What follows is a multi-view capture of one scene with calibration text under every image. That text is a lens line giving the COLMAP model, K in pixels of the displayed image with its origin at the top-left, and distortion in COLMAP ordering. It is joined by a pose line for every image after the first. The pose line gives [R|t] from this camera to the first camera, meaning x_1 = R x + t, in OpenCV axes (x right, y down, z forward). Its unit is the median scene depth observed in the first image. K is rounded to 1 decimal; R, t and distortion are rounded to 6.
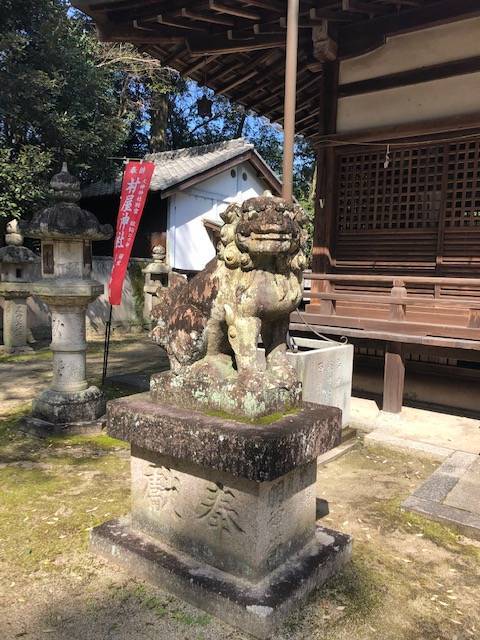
lens RADIAL K [[520.7, 0, 238.1], [0, 520.7, 318.5], [0, 0, 1]] dist [0.020924, 0.006833]
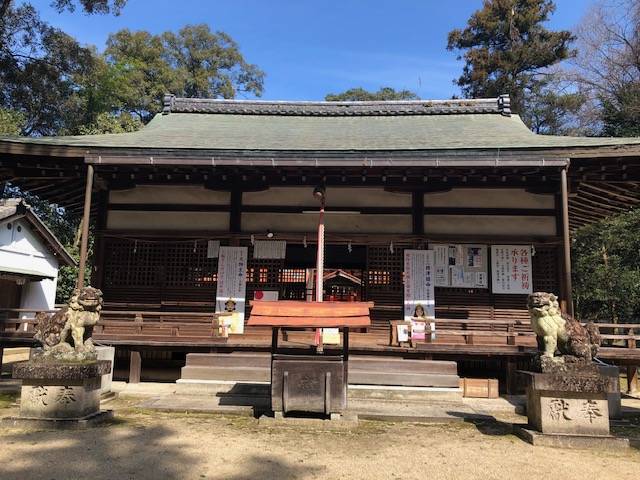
lens RADIAL K [[520.7, 0, 318.4], [0, 520.7, 235.7], [0, 0, 1]] dist [0.020924, 0.006833]
pose [[0.827633, 0.071647, 0.556678, -0.519303], [0.051861, 0.977814, -0.202953, 0.152650], [-0.558869, 0.196841, 0.805555, -2.120440]]
